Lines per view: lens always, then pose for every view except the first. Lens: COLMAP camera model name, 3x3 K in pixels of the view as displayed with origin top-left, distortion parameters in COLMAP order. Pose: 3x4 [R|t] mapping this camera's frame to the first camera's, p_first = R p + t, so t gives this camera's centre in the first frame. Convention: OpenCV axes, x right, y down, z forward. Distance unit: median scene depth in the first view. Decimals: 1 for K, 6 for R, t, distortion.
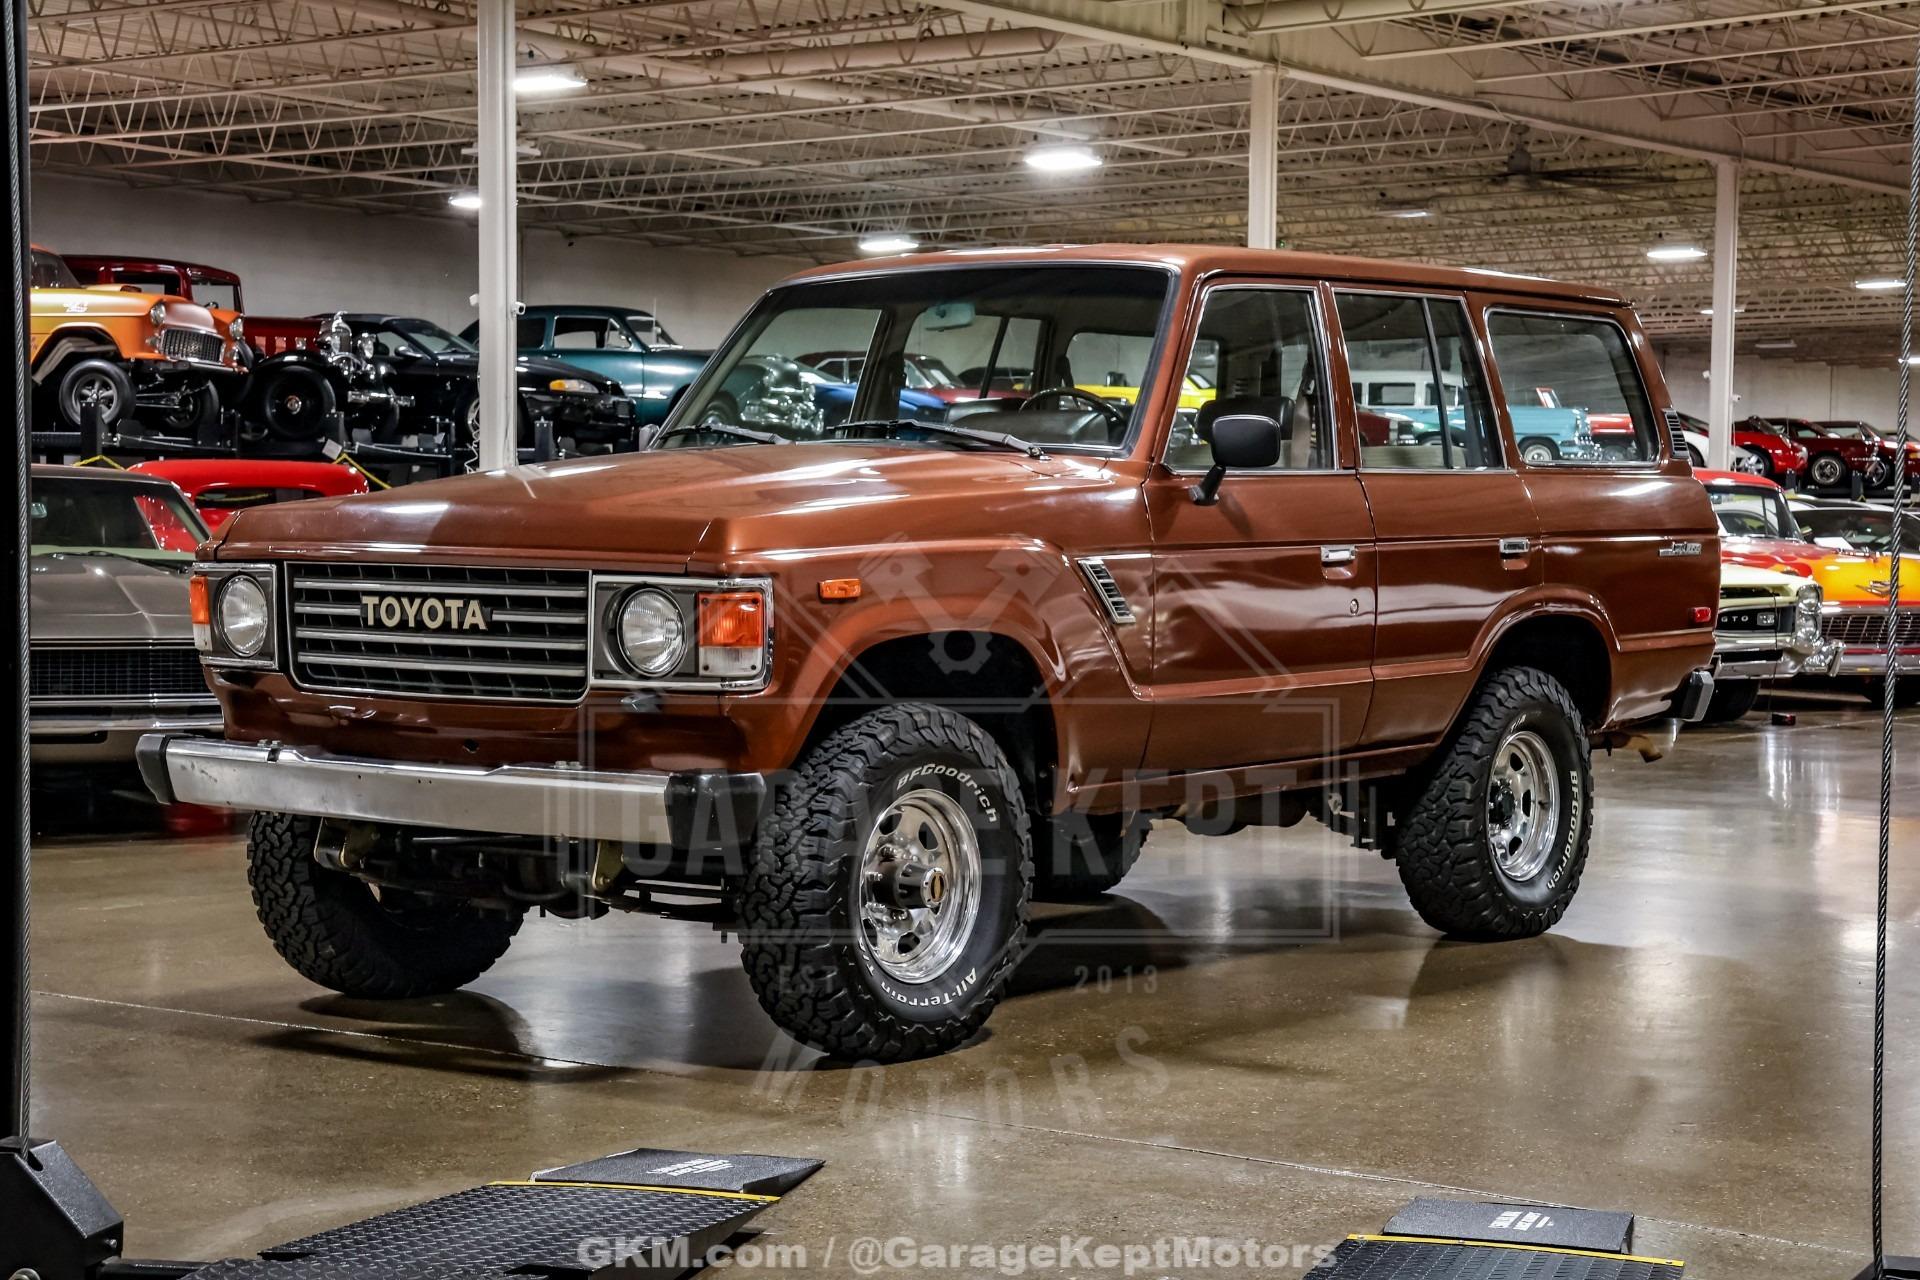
lens RADIAL K [[3441.2, 0, 960.0], [0, 3441.2, 640.0], [0, 0, 1]] dist [0.238981, 0.241973]
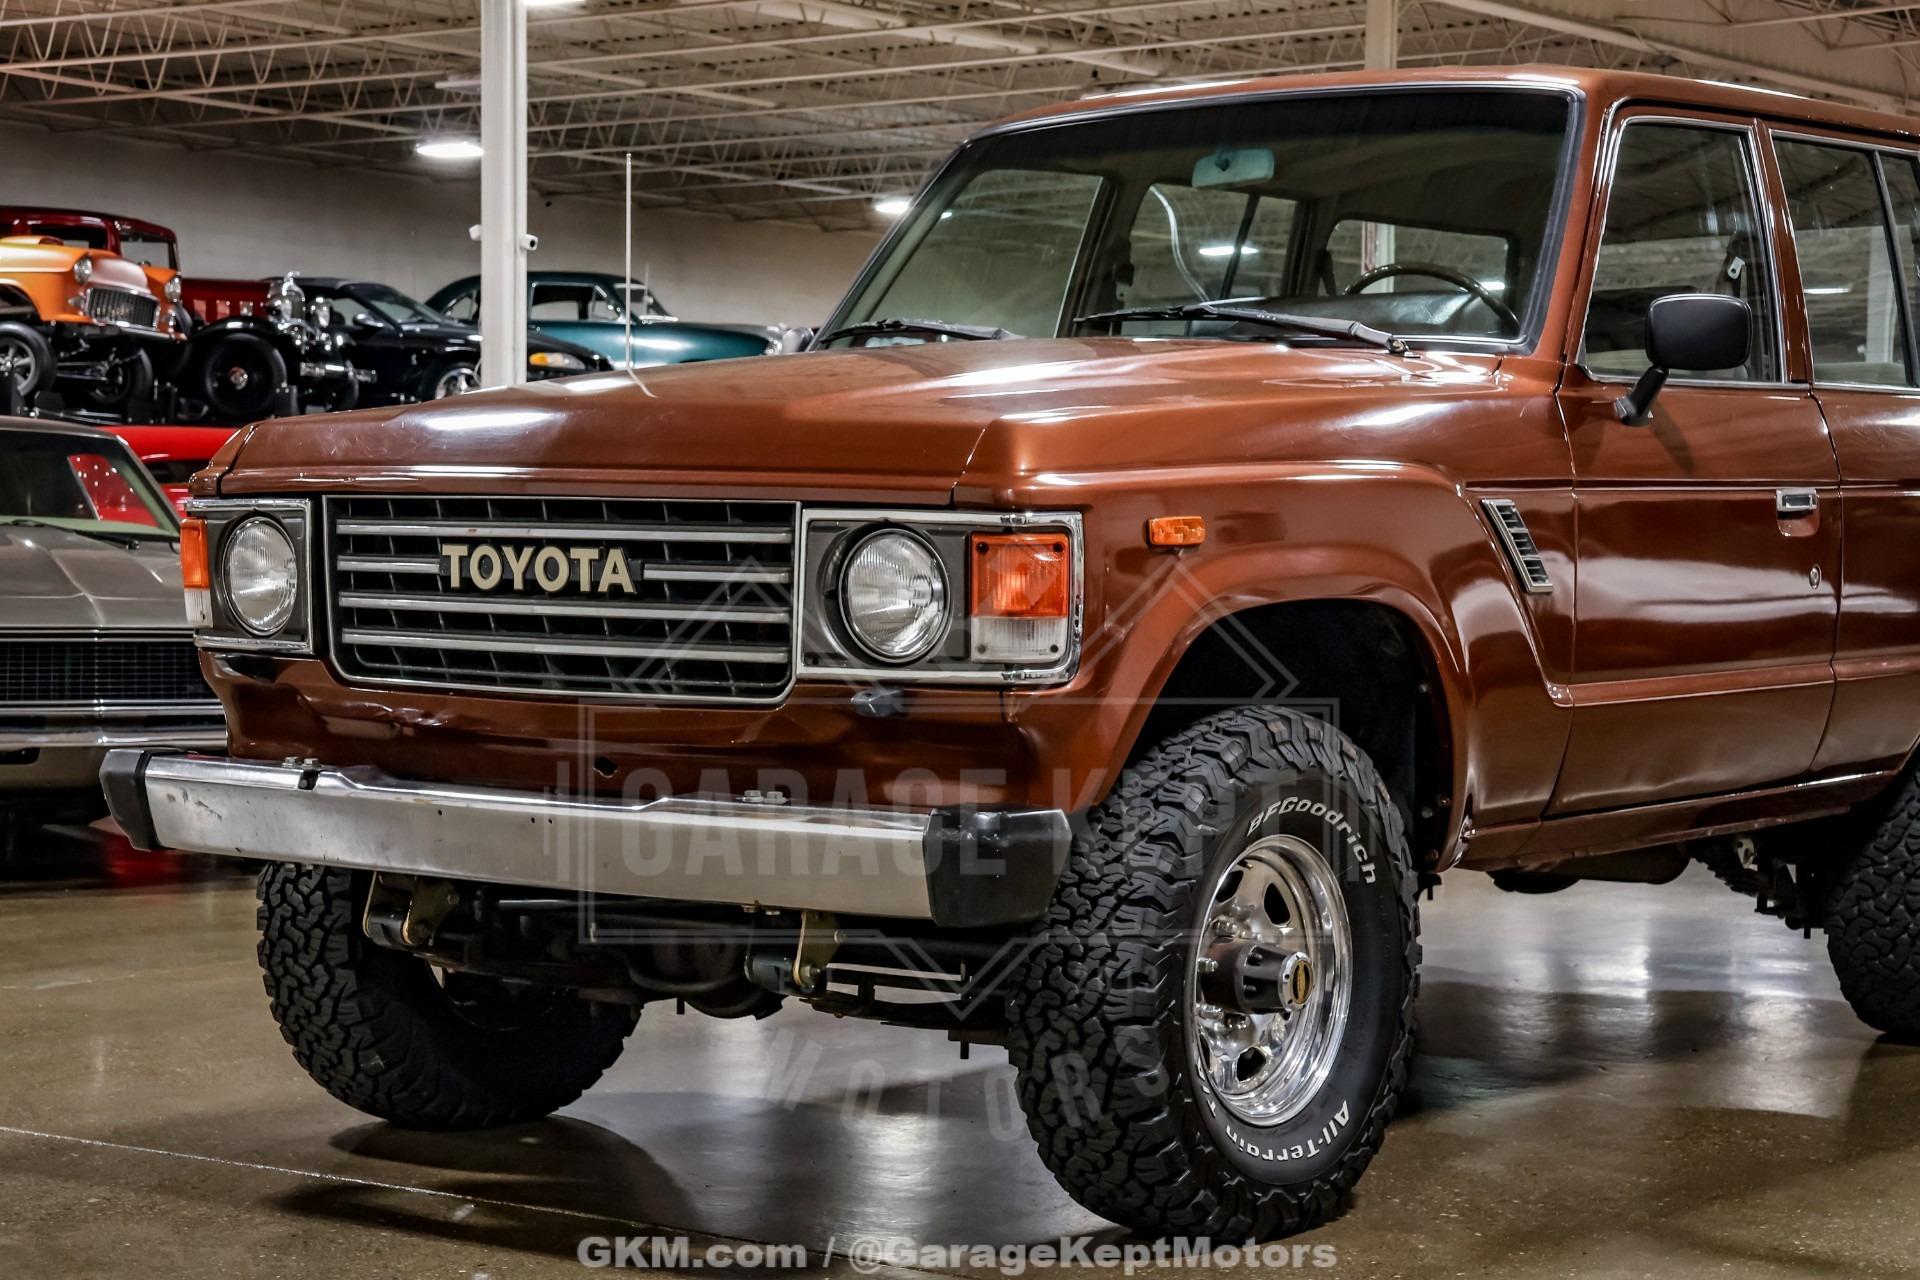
lens RADIAL K [[3619.8, 0, 960.0], [0, 3619.8, 640.0], [0, 0, 1]] dist [0.277430, 0.243742]
pose [[0.999917, 0.003690, 0.012363, -0.073769], [-0.003621, 0.999978, -0.005630, 0.008746], [-0.012384, 0.005584, 0.999908, 0.266615]]
